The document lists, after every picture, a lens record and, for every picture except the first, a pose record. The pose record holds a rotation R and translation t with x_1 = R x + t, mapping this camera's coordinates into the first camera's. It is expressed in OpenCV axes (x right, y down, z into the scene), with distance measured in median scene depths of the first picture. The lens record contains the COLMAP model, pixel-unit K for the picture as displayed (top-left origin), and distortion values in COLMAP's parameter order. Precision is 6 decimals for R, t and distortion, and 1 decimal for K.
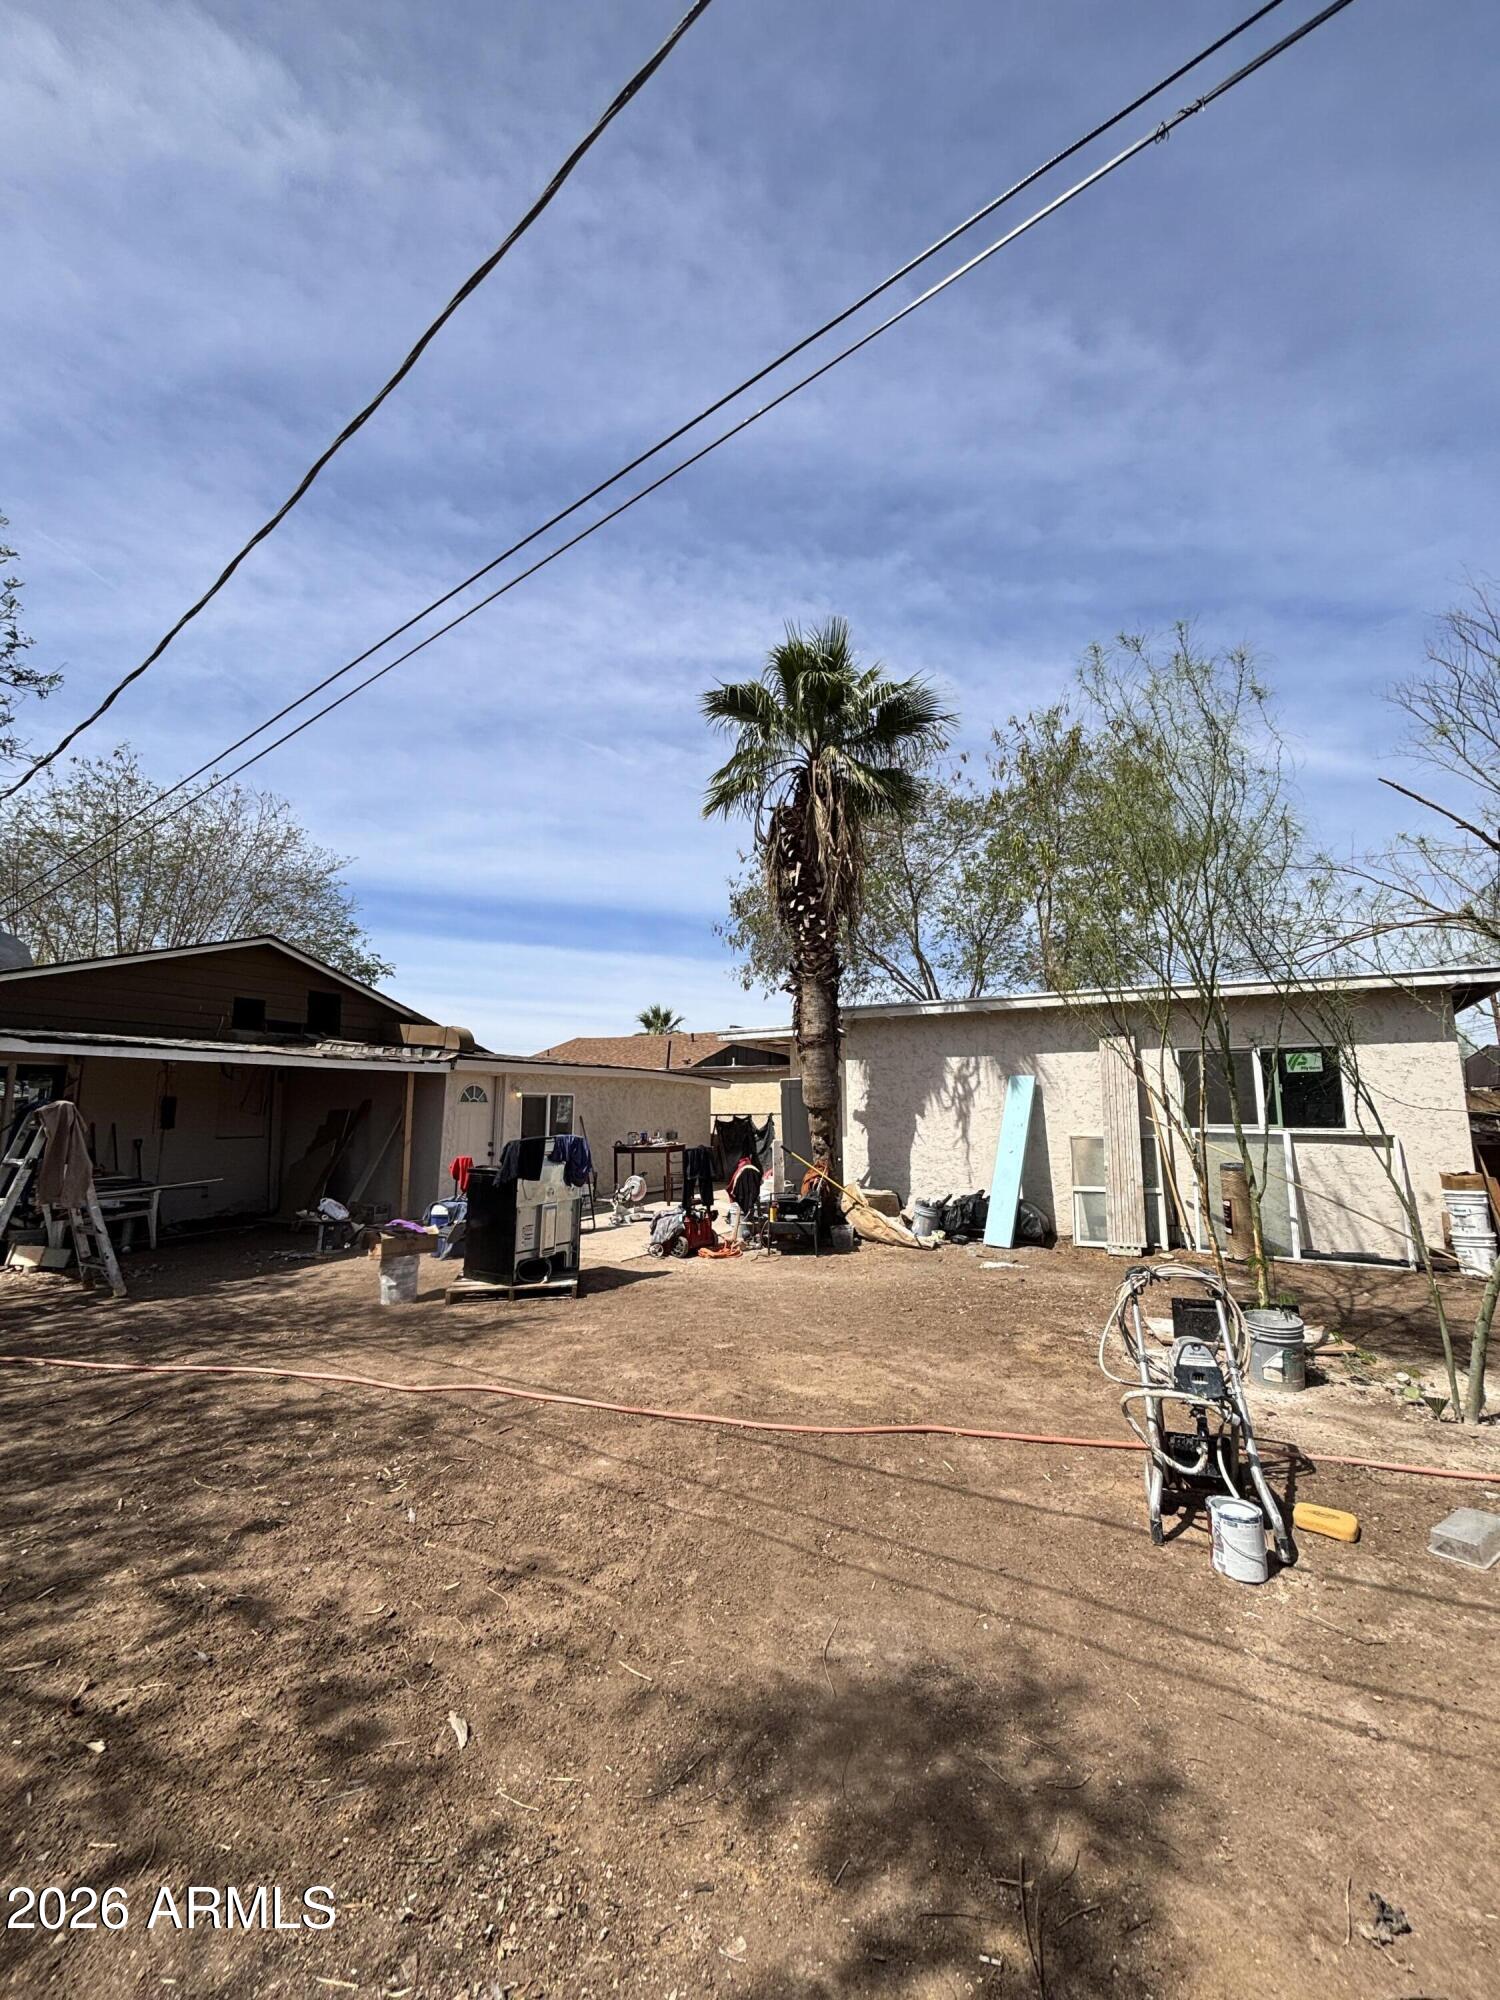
lens RADIAL K [[810.4, 0, 748.2], [0, 810.4, 1001.2], [0, 0, 1]] dist [-0.003225, 0.002952]
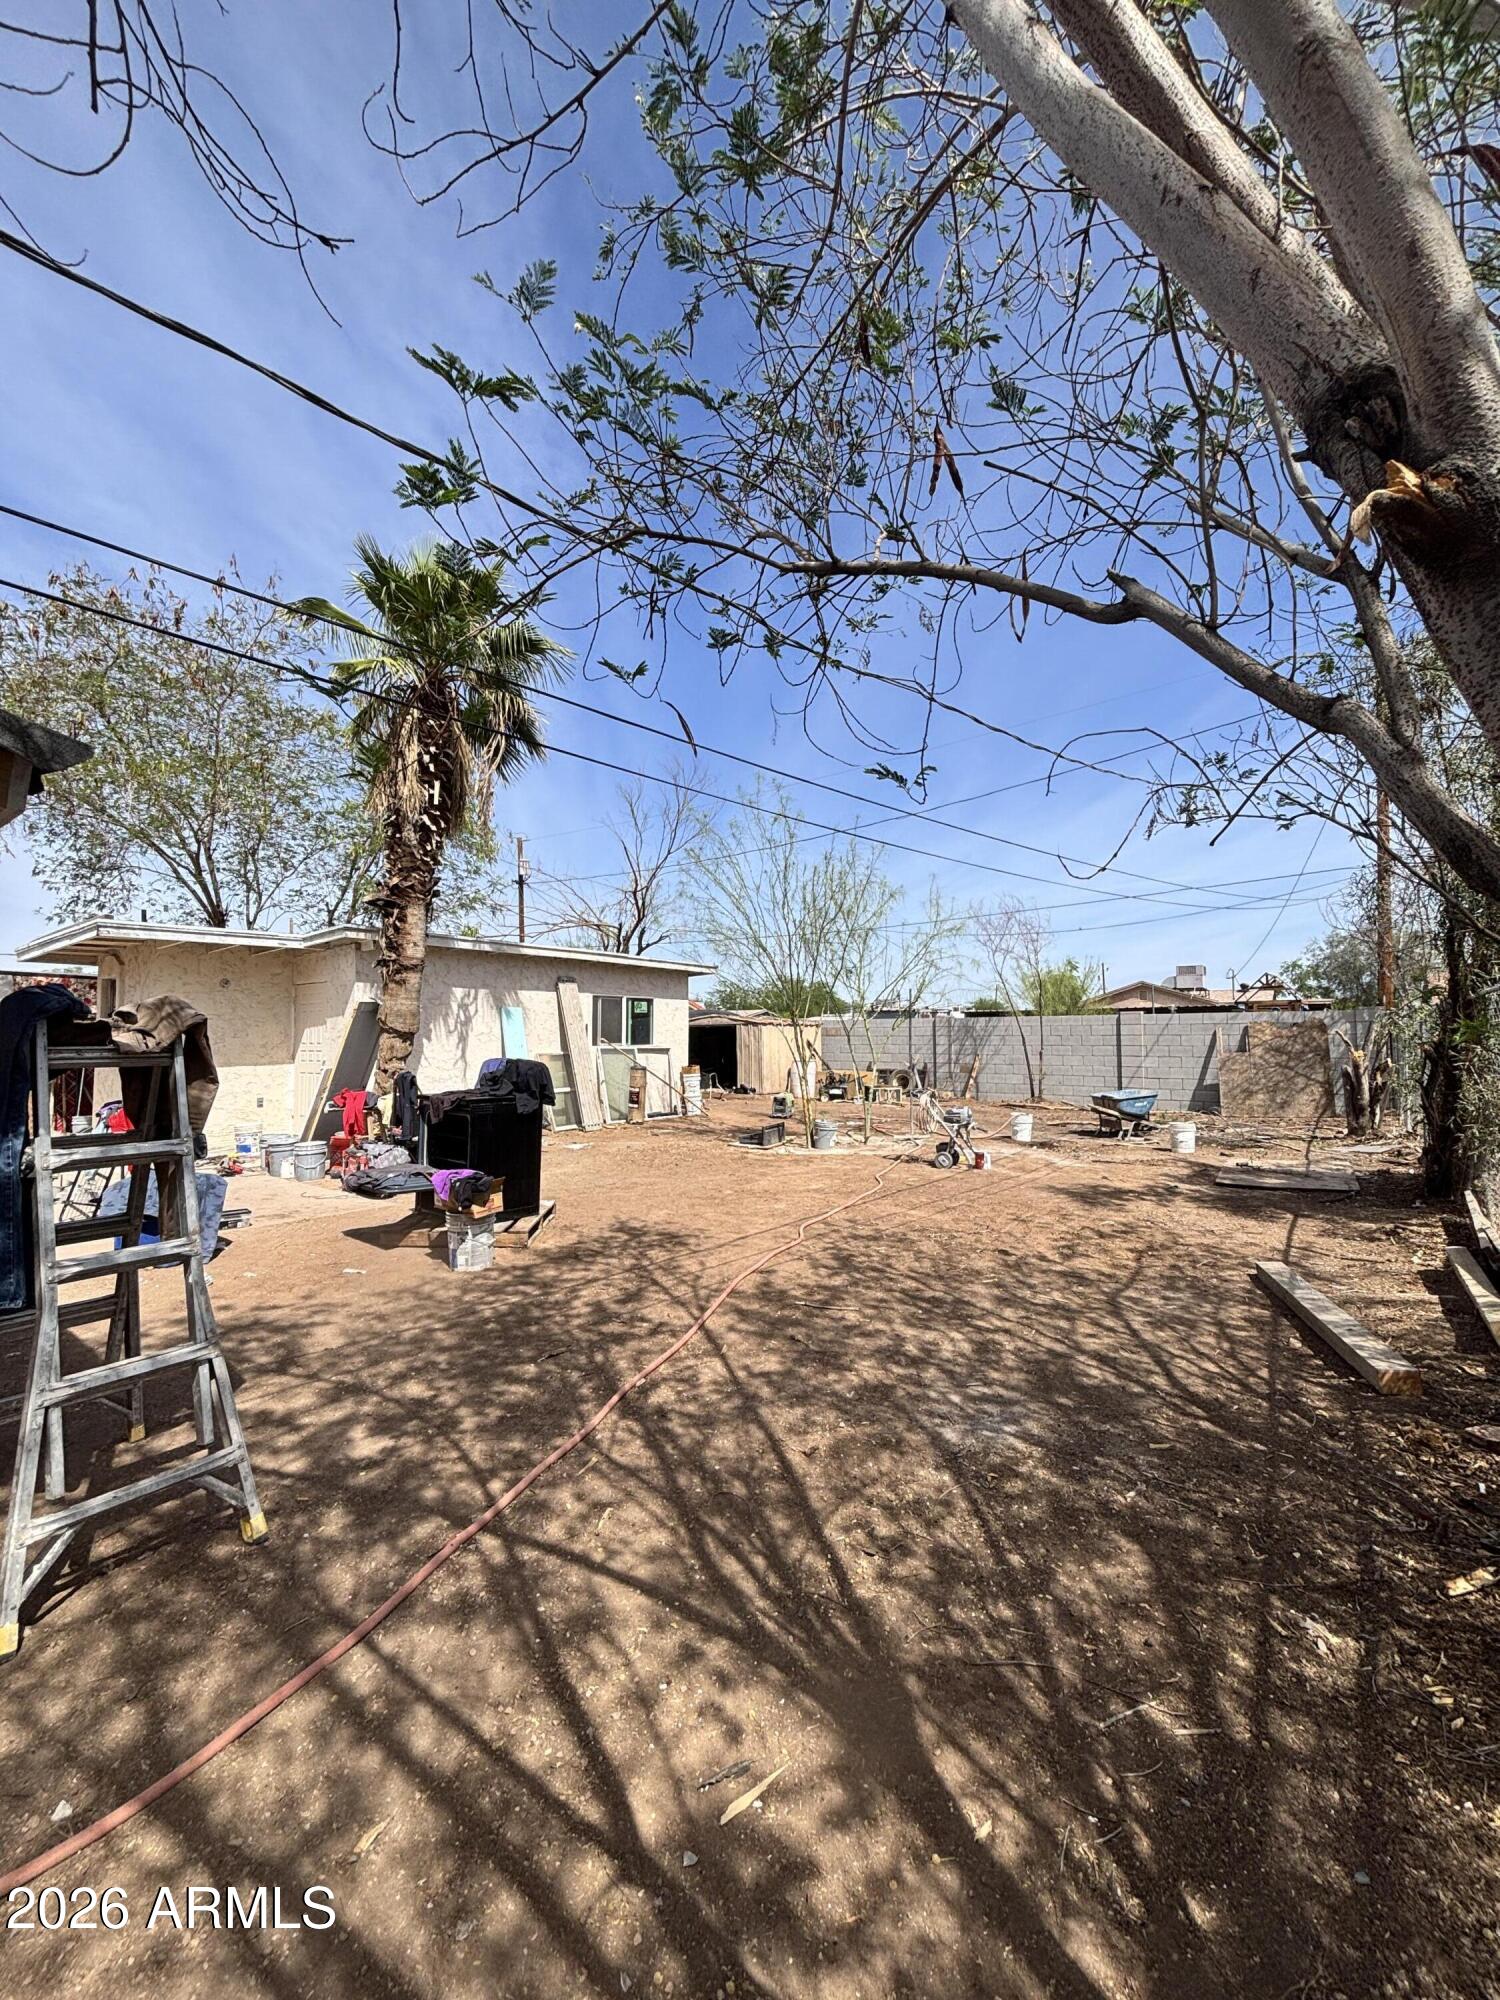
lens RADIAL K [[810.4, 0, 748.1], [0, 810.4, 999.3], [0, 0, 1]] dist [-0.003225, 0.002952]
pose [[0.148678, 0.044901, 0.987866, -0.851393], [-0.134073, 0.990660, -0.024849, 0.063016], [-0.979755, -0.128752, 0.153309, 0.451892]]
